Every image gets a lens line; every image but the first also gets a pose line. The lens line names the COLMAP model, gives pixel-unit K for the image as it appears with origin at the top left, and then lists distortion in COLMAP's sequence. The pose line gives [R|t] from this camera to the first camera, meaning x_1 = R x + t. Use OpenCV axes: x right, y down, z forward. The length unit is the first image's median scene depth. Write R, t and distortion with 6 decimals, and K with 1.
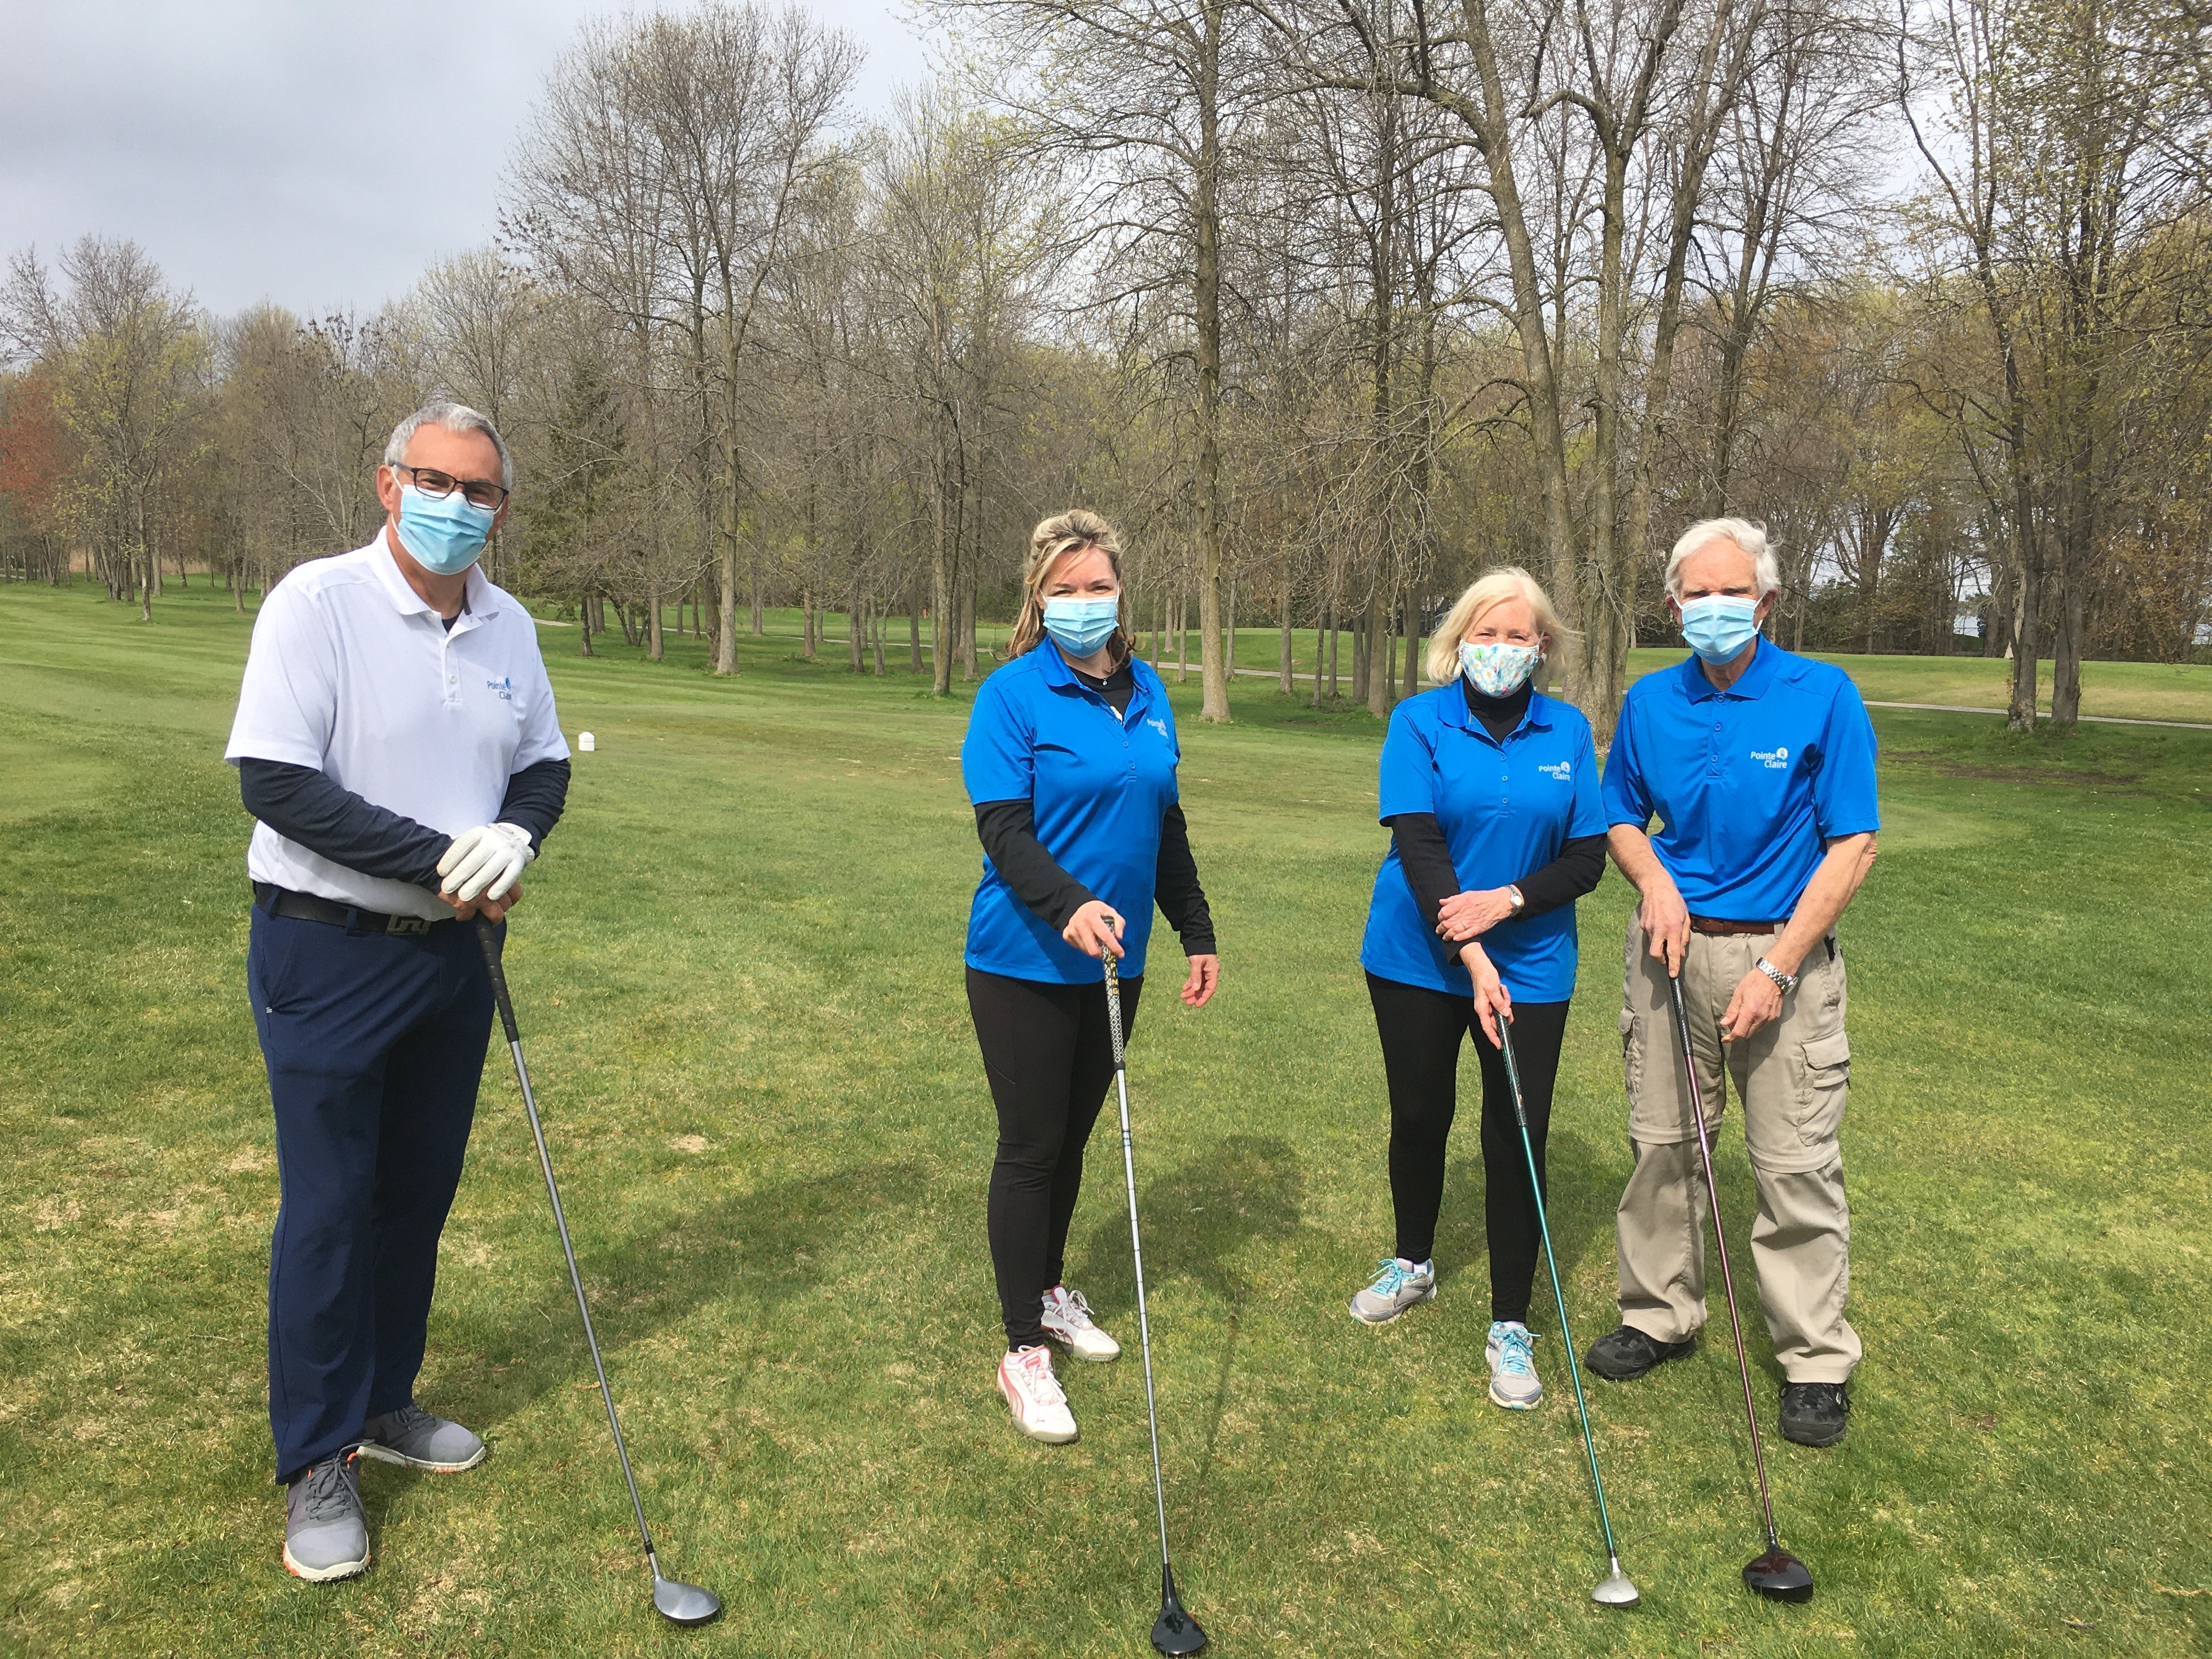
lens RADIAL K [[1890.3, 0, 1101.3], [0, 1890.3, 823.1], [0, 0, 1]] dist [0.082998, -0.131257]
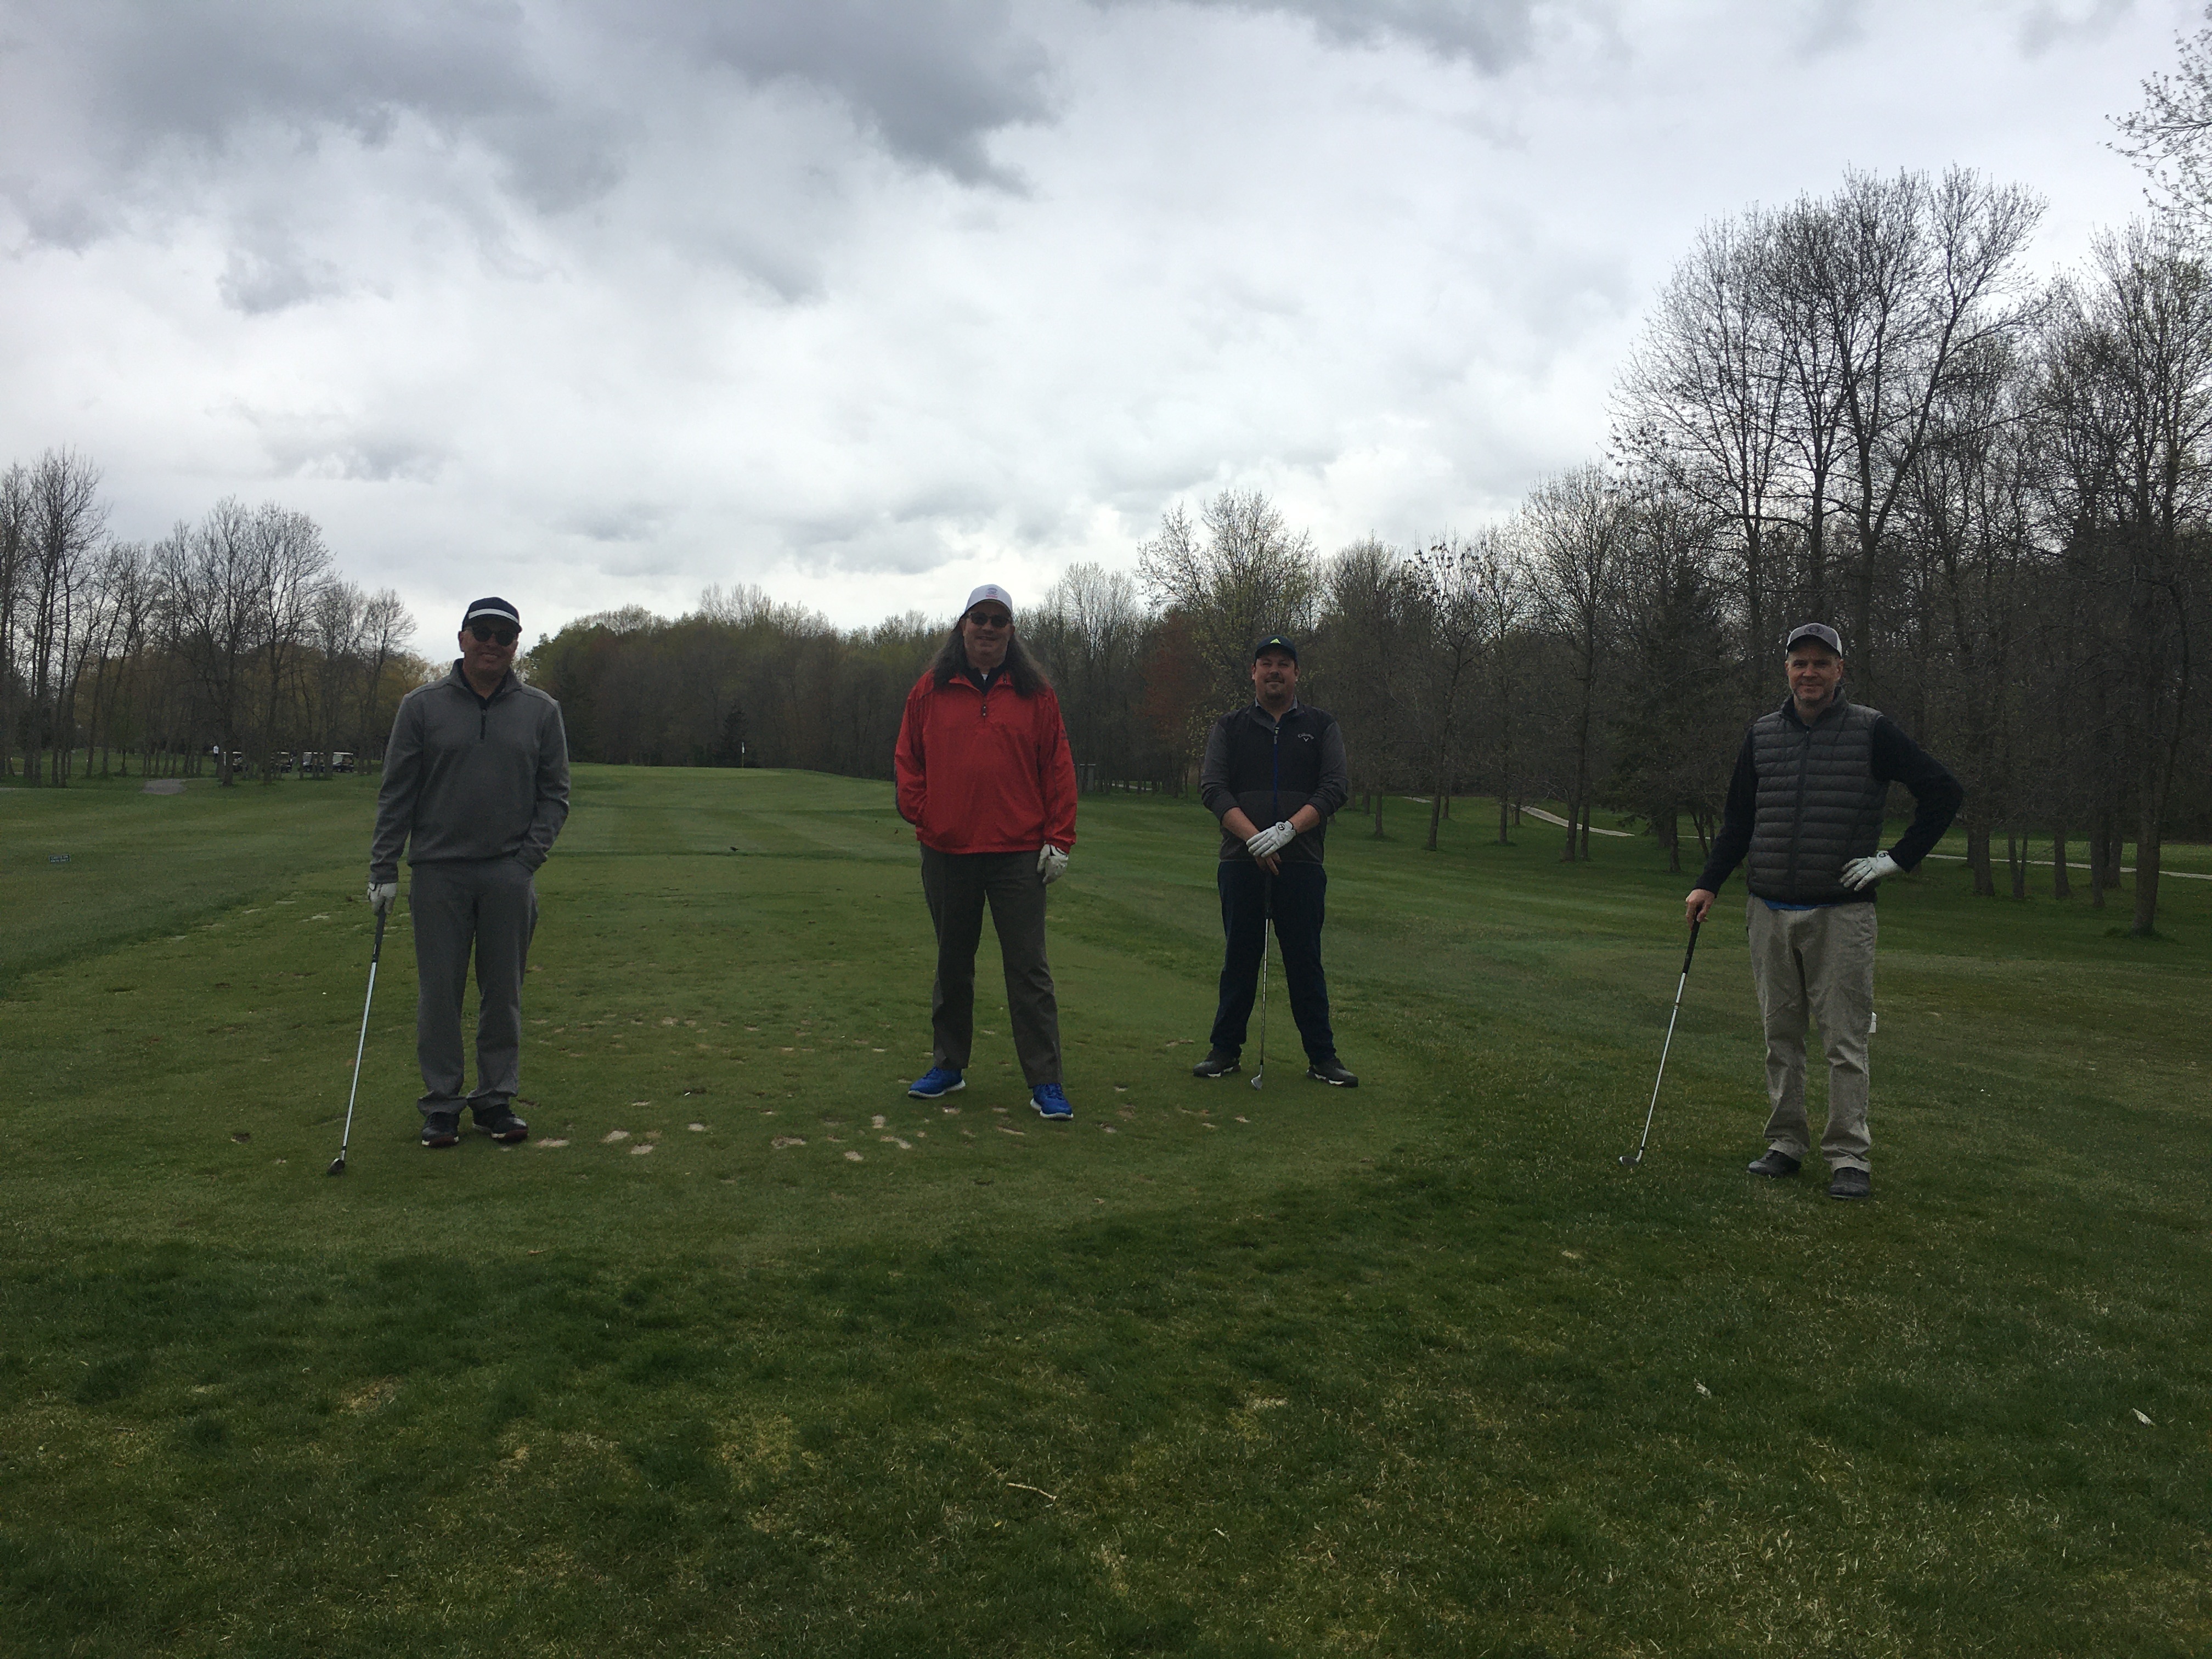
lens RADIAL K [[1888.5, 0, 1096.2], [0, 1888.5, 811.8], [0, 0, 1]] dist [0.085918, -0.132821]
pose [[0.861327, 0.003008, -0.508042, -0.044247], [-0.060670, 0.993436, -0.096977, -0.010242], [0.504416, 0.114352, 0.855855, 0.044817]]
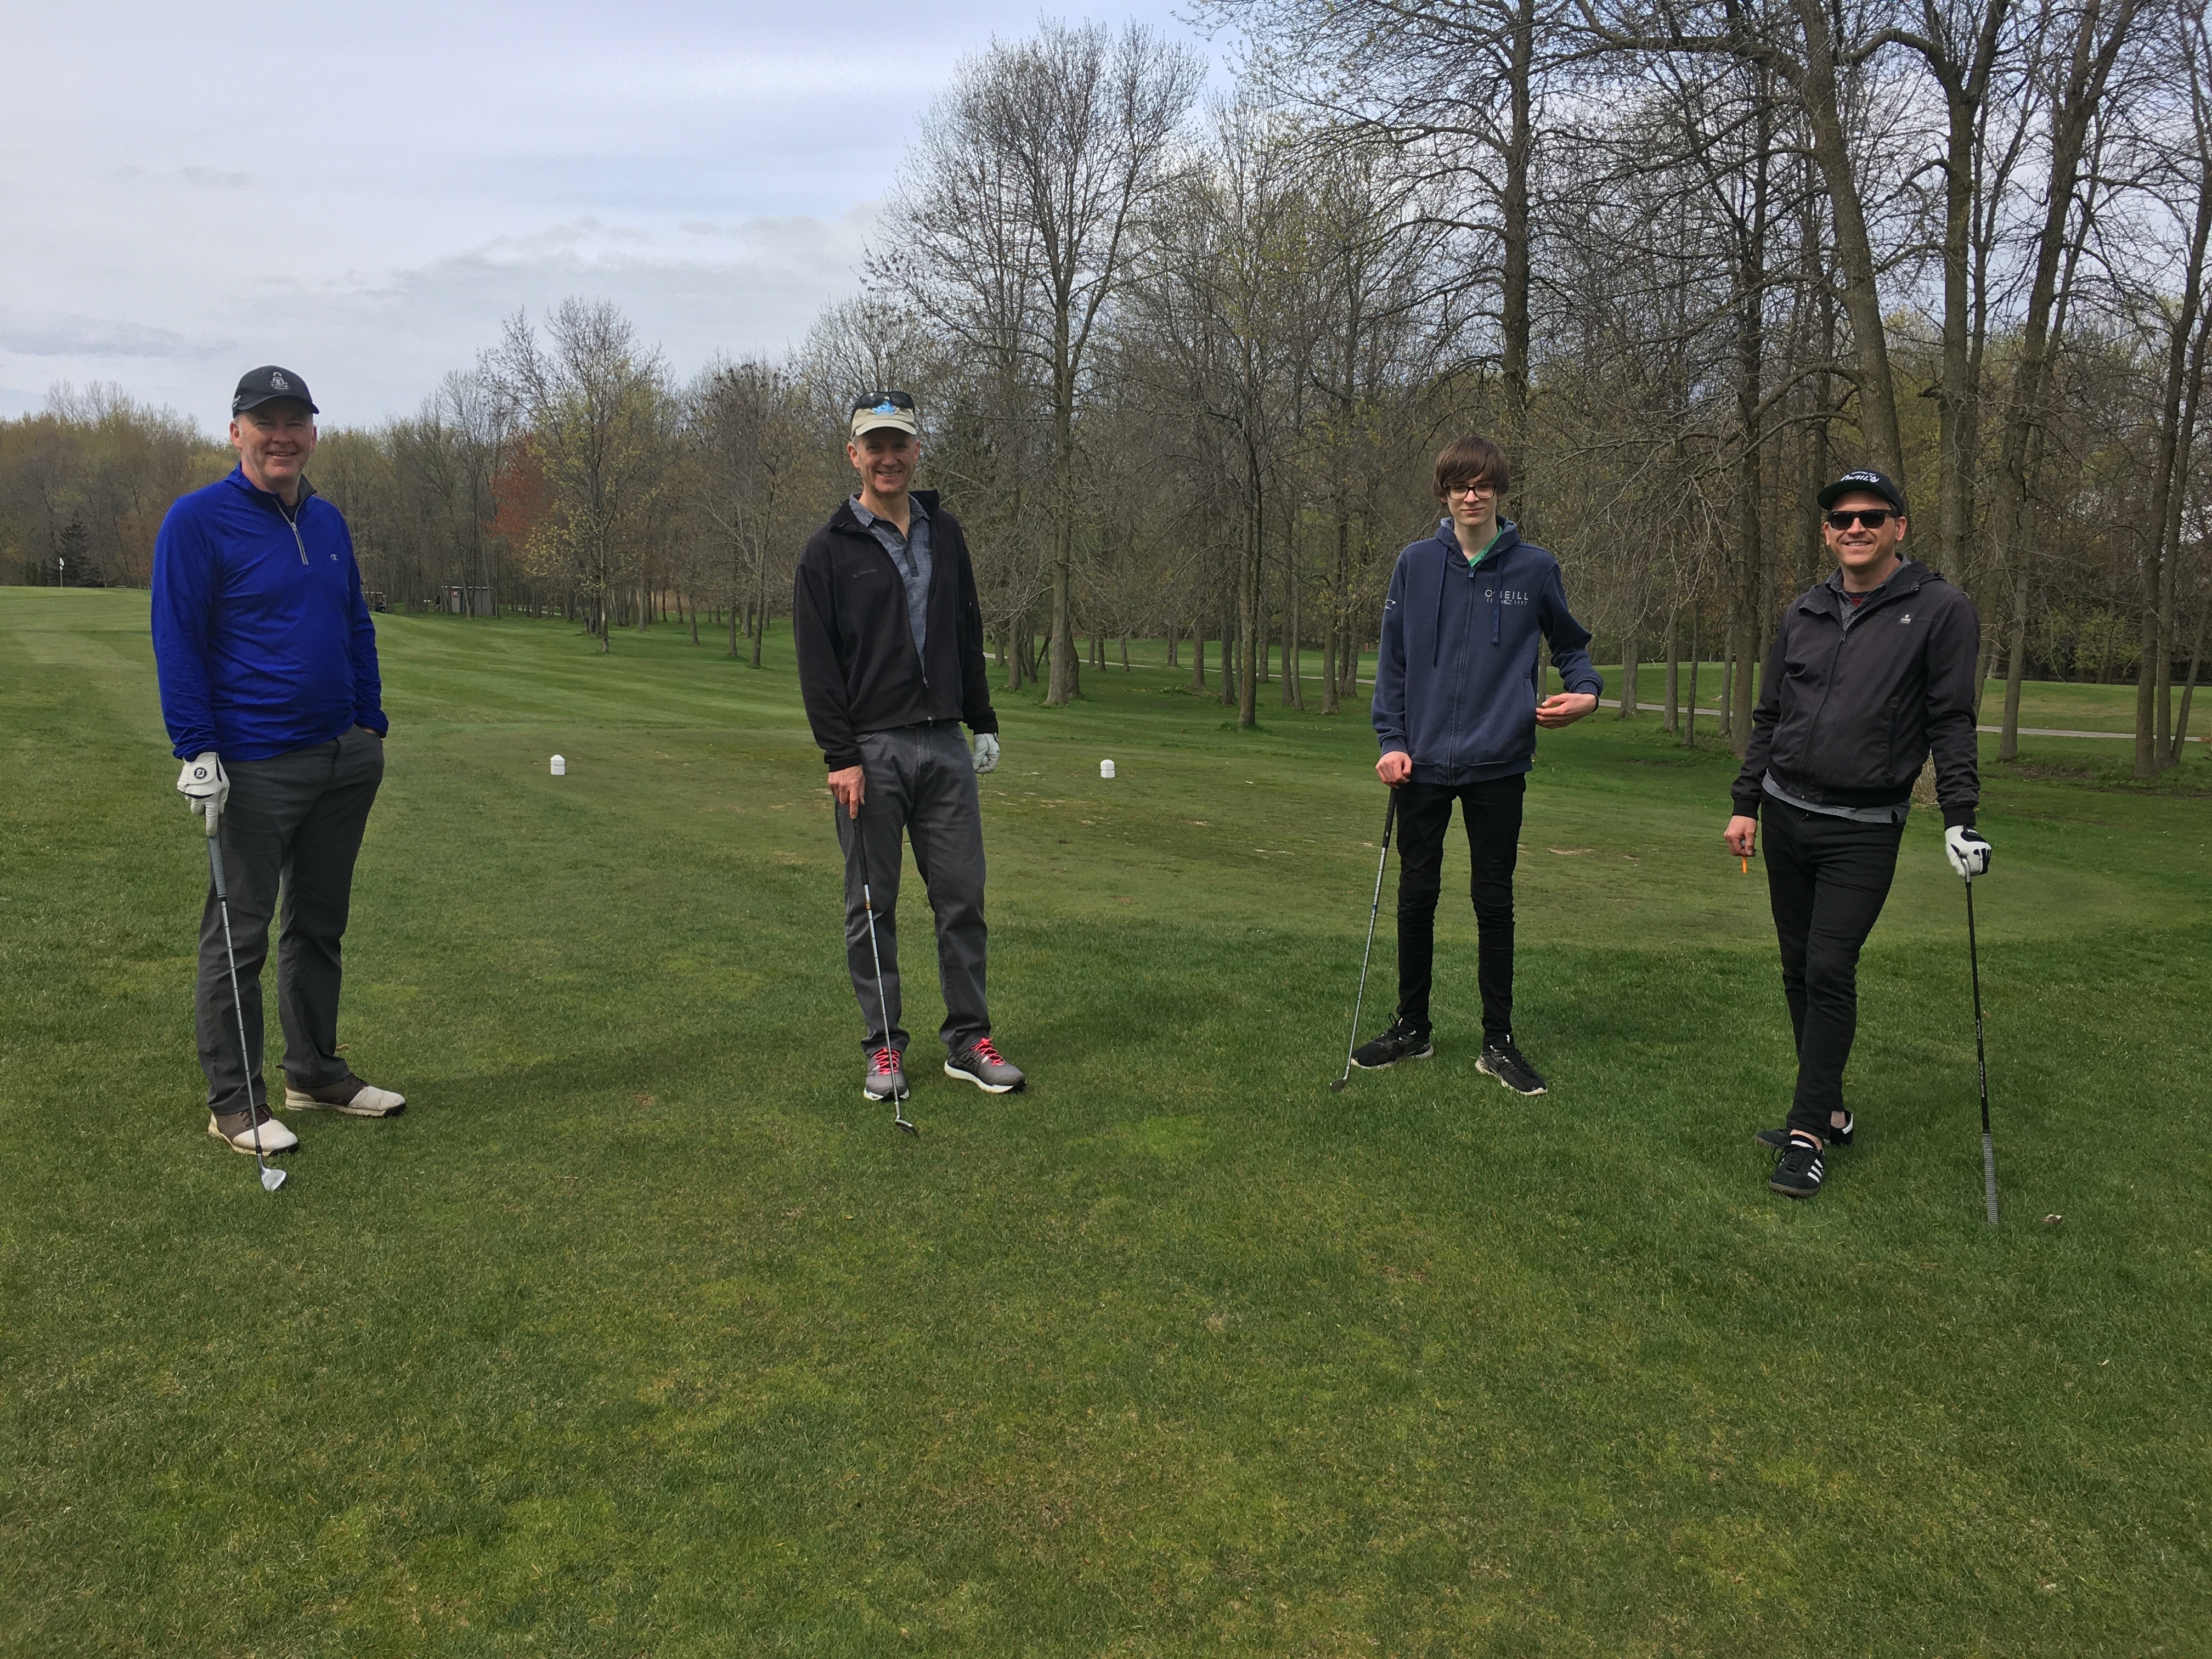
lens RADIAL K [[1890.3, 0, 1101.3], [0, 1890.3, 823.1], [0, 0, 1]] dist [0.082998, -0.131257]
pose [[0.967754, 0.024857, -0.250669, 0.069501], [-0.029432, 0.999461, -0.014520, -0.002905], [0.250173, 0.021429, 0.967964, 0.049777]]
